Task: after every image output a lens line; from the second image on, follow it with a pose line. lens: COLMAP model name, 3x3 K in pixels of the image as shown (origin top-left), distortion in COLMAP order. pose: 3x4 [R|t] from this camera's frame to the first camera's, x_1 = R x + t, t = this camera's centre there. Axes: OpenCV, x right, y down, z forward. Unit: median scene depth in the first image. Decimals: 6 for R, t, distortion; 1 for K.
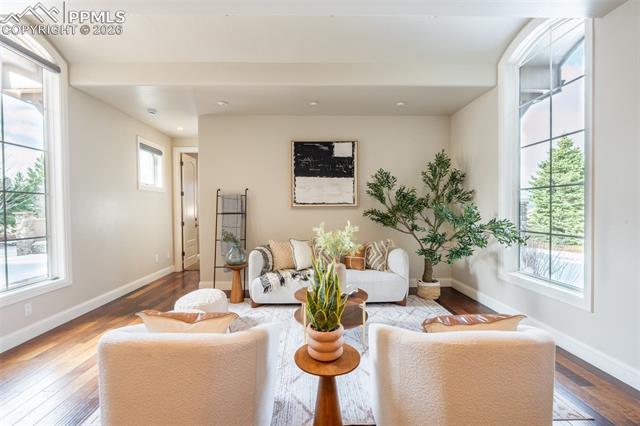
lens RADIAL K [[287.2, 0, 317.5], [0, 287.2, 214.0], [0, 0, 1]] dist [-0.005152, -0.001451]
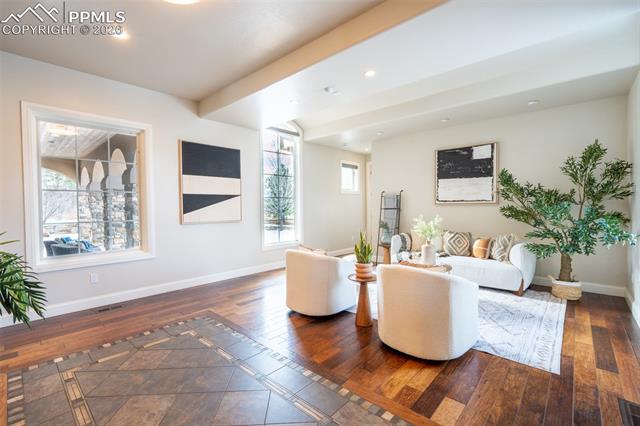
lens RADIAL K [[287.2, 0, 320.7], [0, 287.2, 211.9], [0, 0, 1]] dist [-0.005152, -0.001451]
pose [[0.726707, 0.015207, -0.686779, 0.403414], [-0.012323, 0.999883, 0.009100, 0.004993], [0.686837, 0.001851, 0.726809, -0.237570]]
